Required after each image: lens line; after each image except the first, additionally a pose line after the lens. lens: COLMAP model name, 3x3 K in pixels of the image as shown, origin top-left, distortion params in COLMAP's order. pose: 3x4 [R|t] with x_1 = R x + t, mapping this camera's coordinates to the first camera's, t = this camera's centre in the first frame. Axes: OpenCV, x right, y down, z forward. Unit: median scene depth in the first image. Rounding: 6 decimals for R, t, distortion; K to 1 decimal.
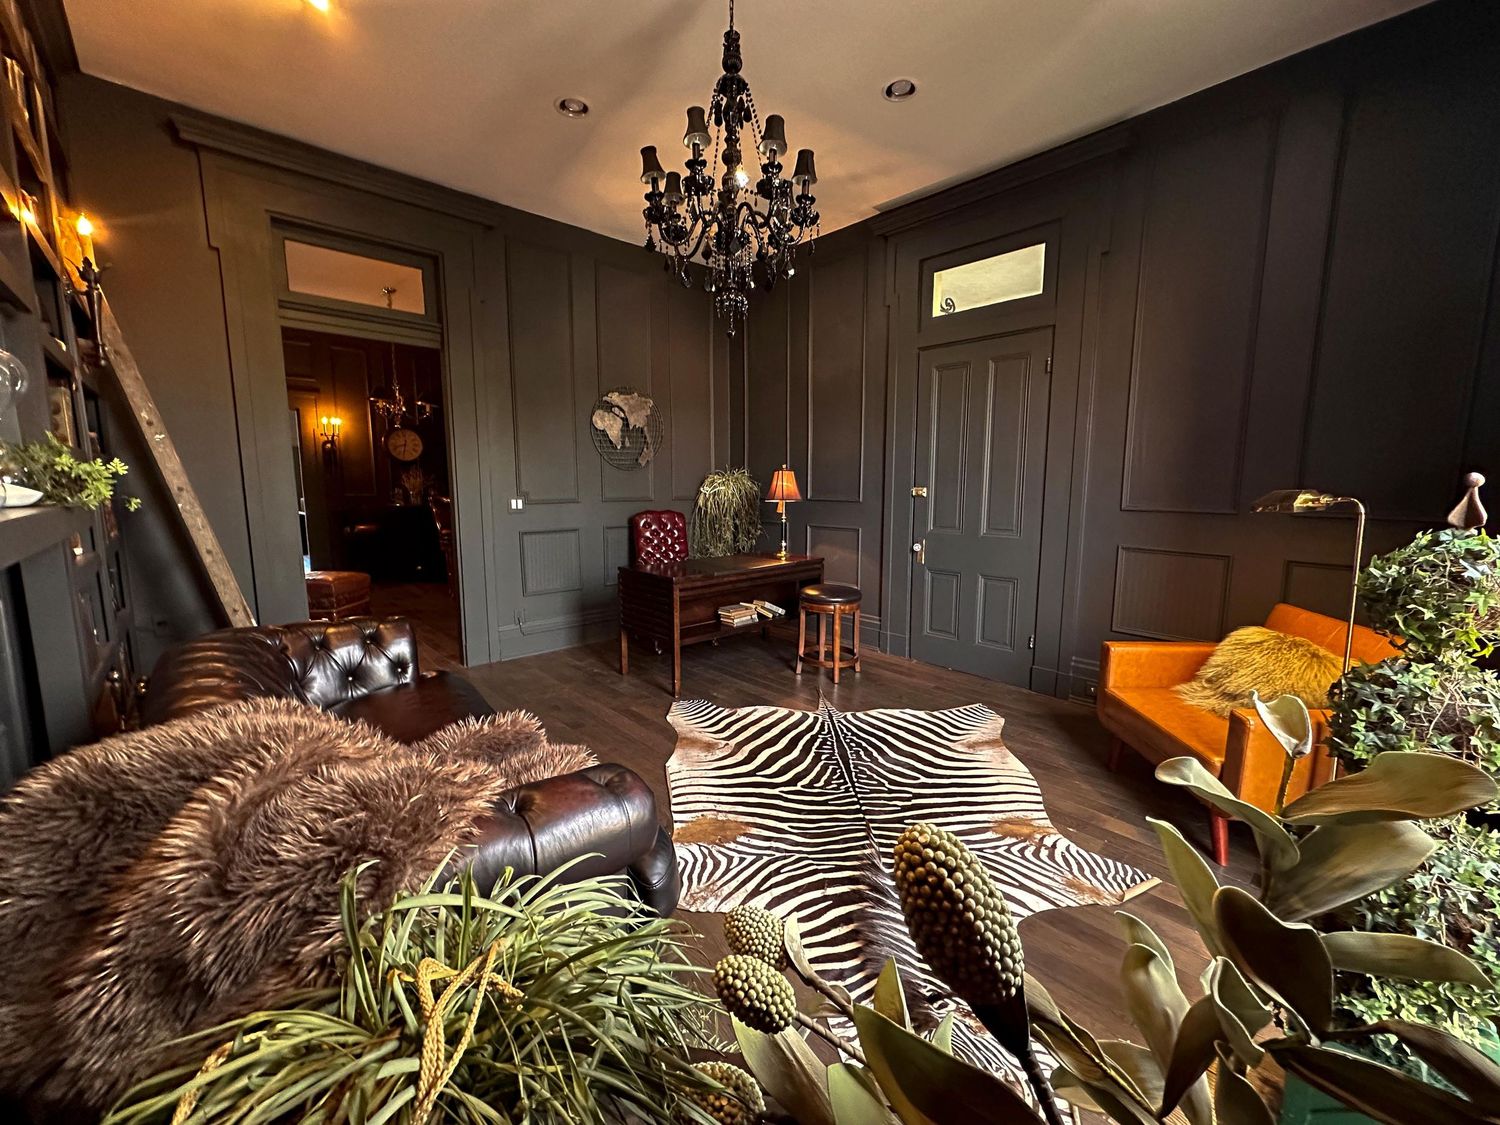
lens RADIAL K [[603.9, 0, 749.5], [0, 603.9, 559.8], [0, 0, 1]] dist [-0.001418, 0.001328]
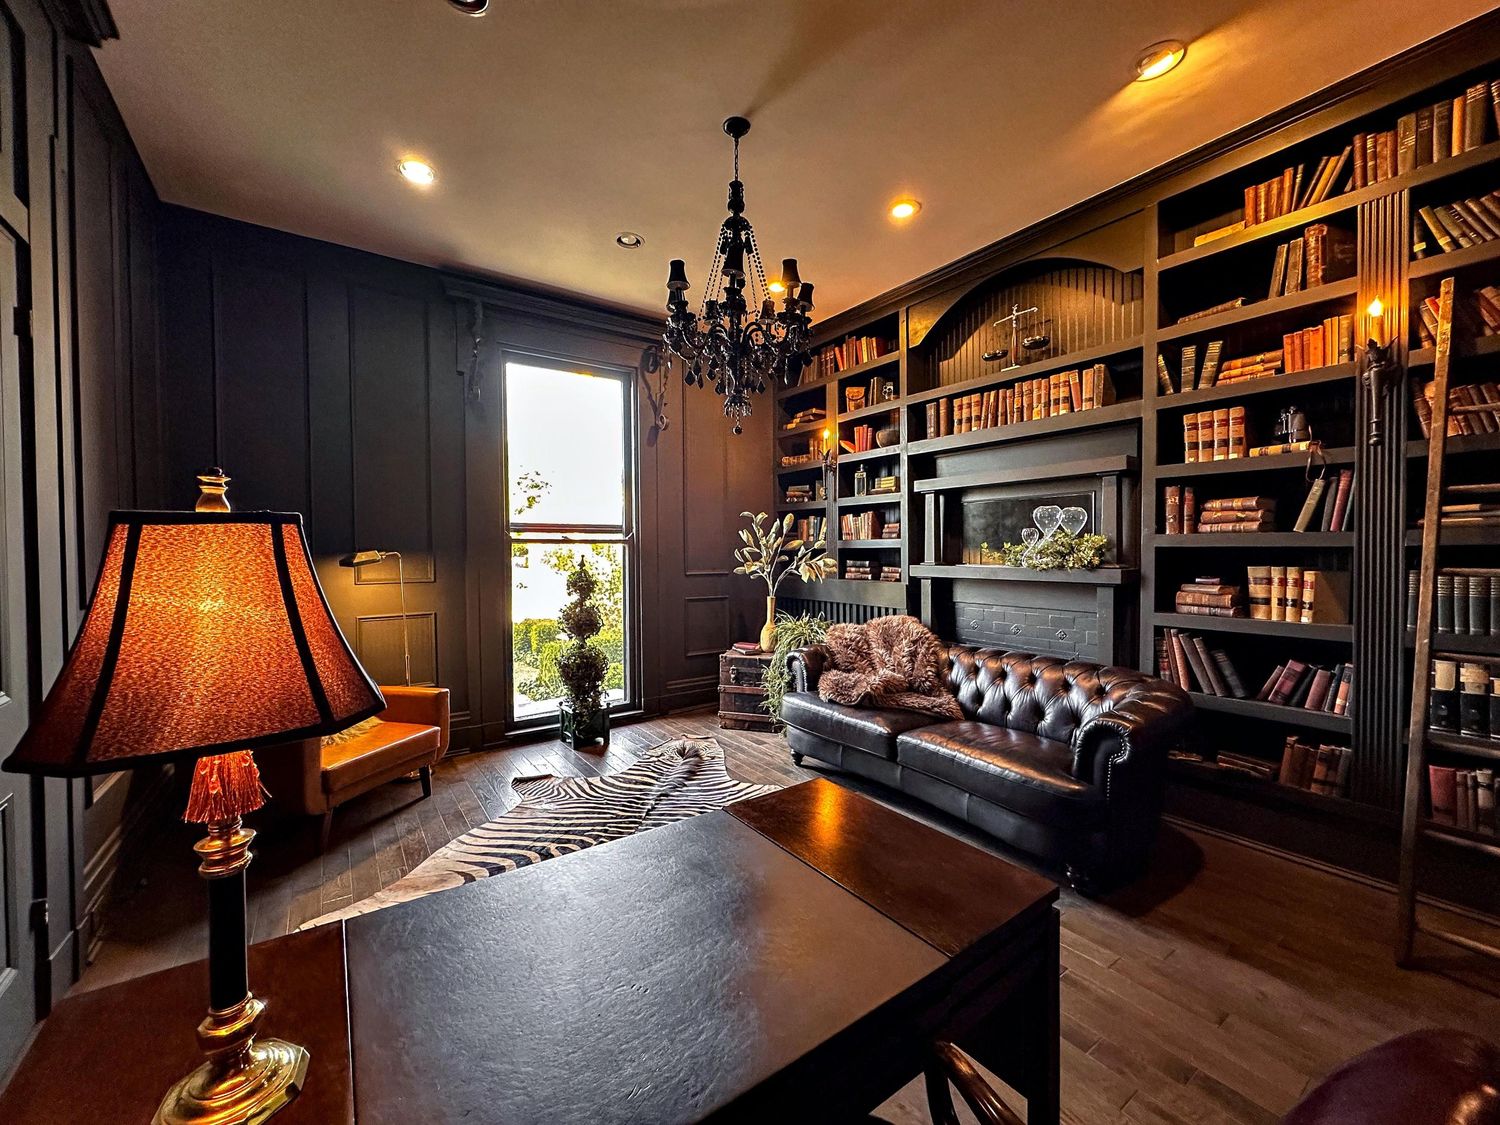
lens RADIAL K [[603.9, 0, 745.9], [0, 603.9, 563.7], [0, 0, 1]] dist [-0.001418, 0.001328]
pose [[-0.990514, -0.002037, 0.137397, -0.164520], [0.019069, 0.988178, 0.152119, -0.245641], [-0.136083, 0.153296, -0.978765, 1.744711]]
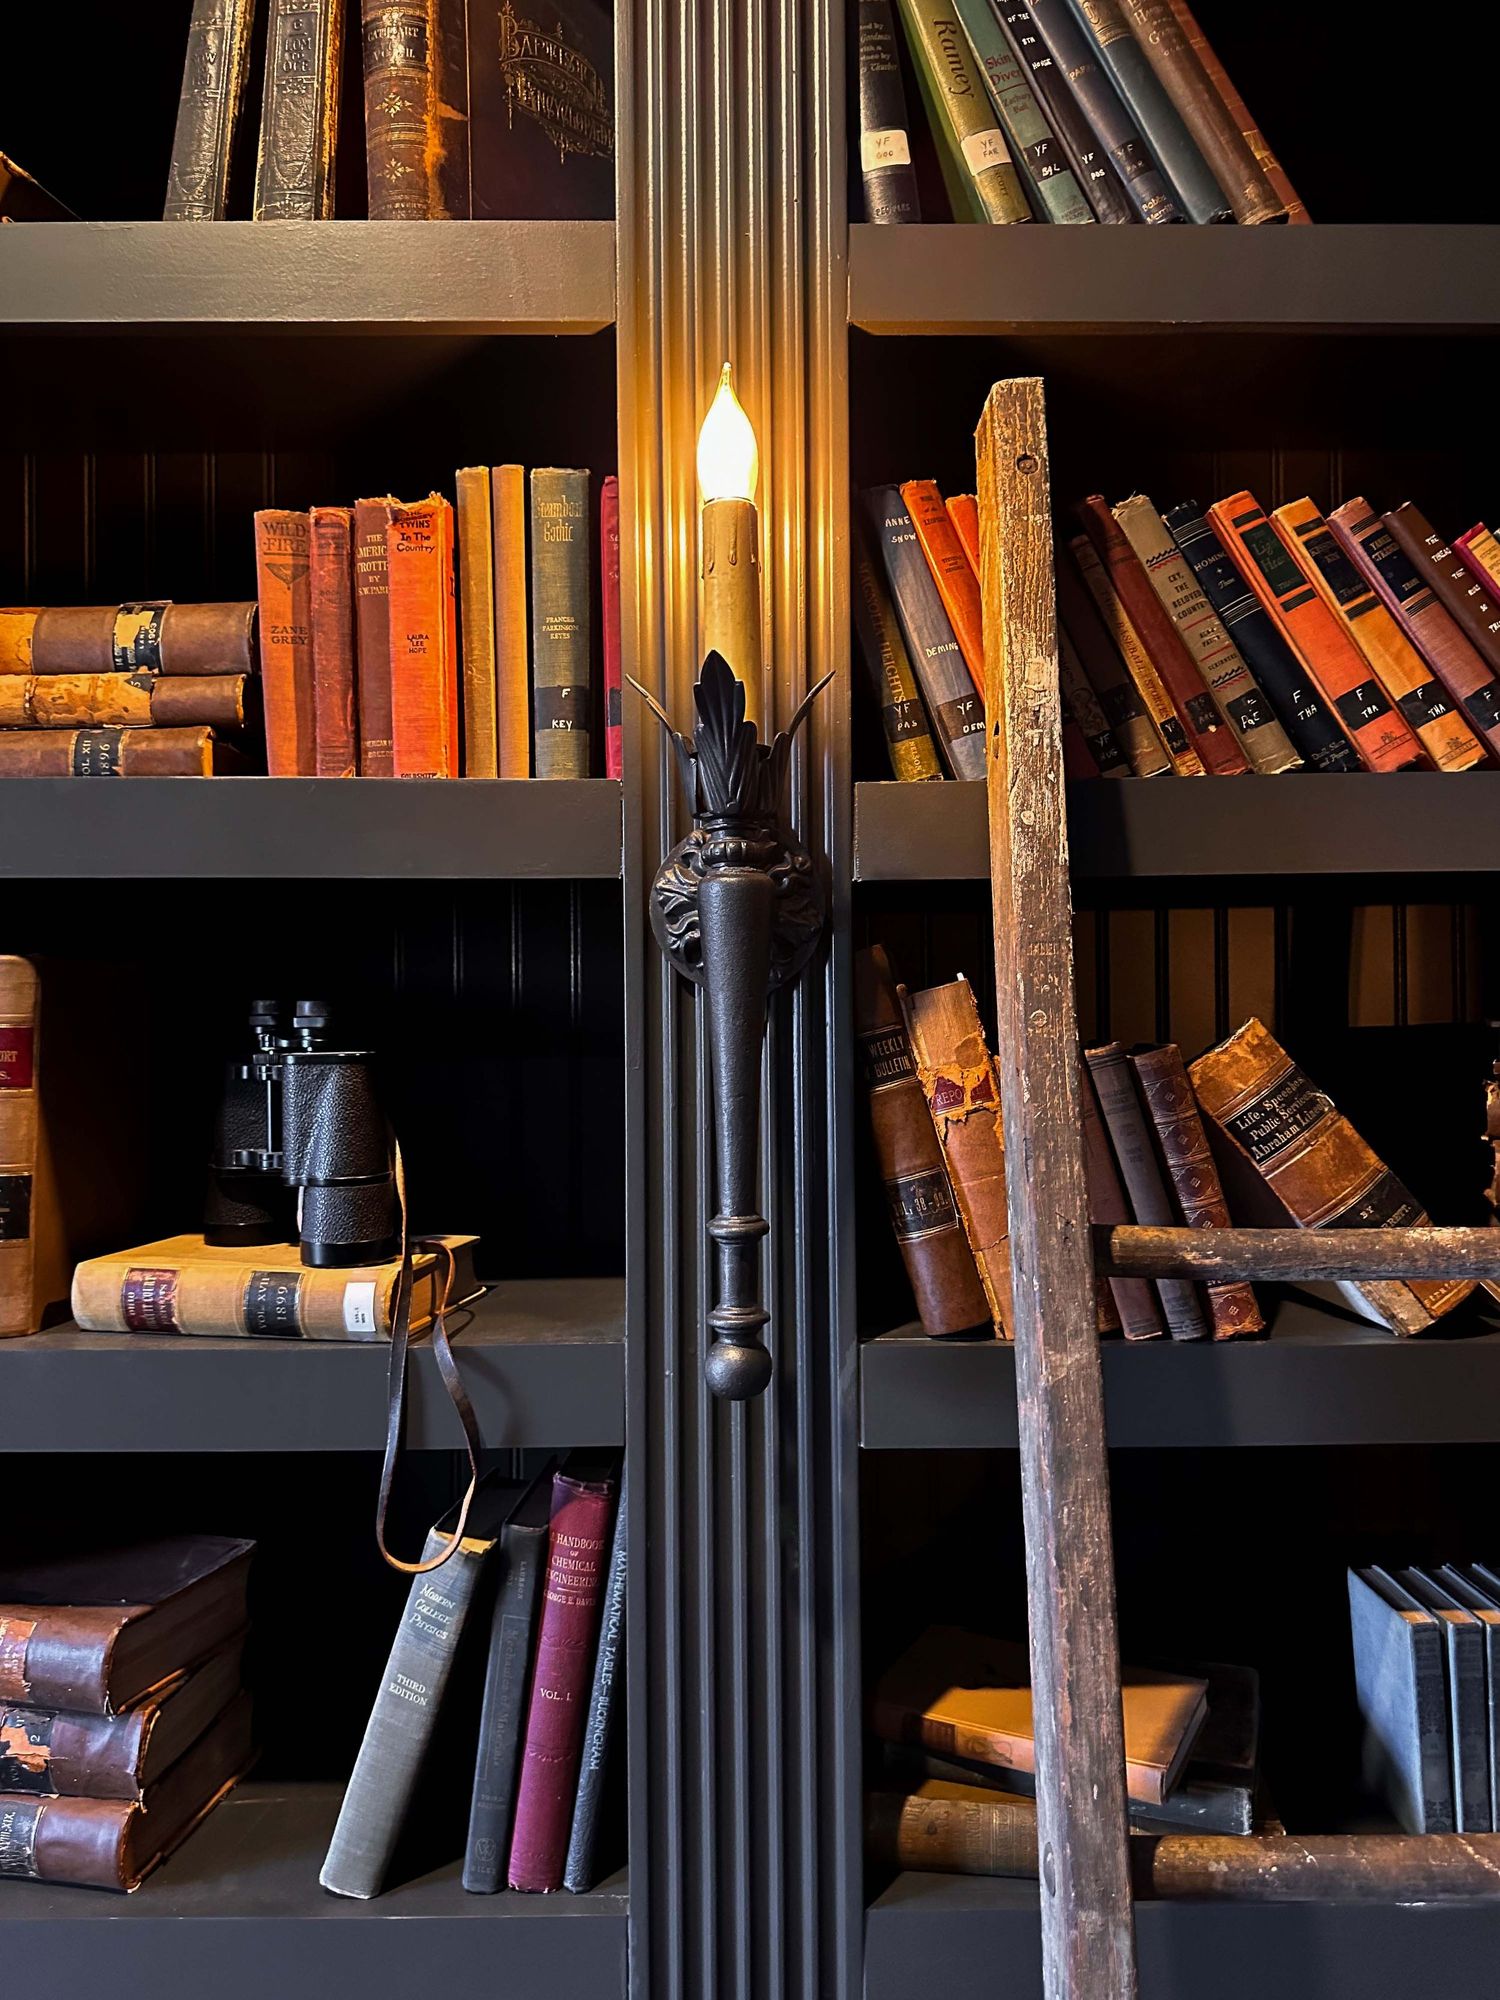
lens RADIAL K [[1415.8, 0, 750.5], [0, 1415.8, 998.8], [0, 0, 1]] dist [0.009182, -0.000411]
pose [[-0.678420, -0.003781, -0.734665, -0.697699], [-0.096790, 0.991730, 0.084275, -0.364270], [0.728271, 0.128282, -0.673175, 0.978771]]
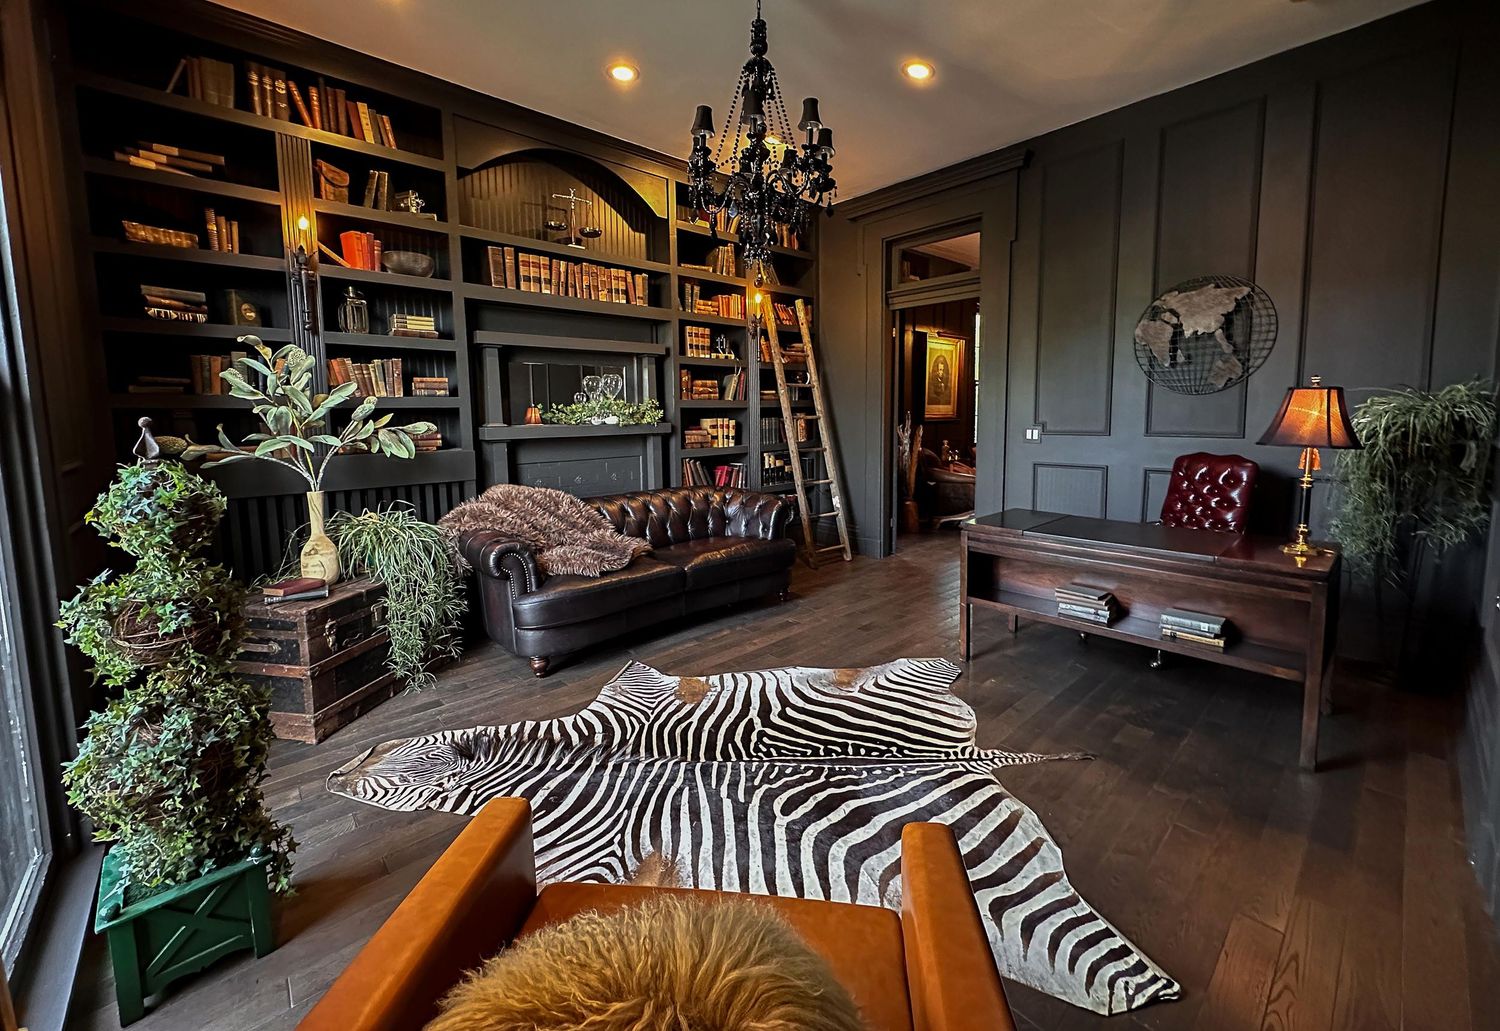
lens RADIAL K [[600.0, 0, 755.2], [0, 600.0, 464.9], [0, 0, 1]] dist [0.000882, 0.000072]
pose [[-0.013451, 0.084638, -0.996321, 0.899967], [-0.117653, 0.989356, 0.085635, -0.110947], [0.992964, 0.118372, -0.003350, 0.845384]]
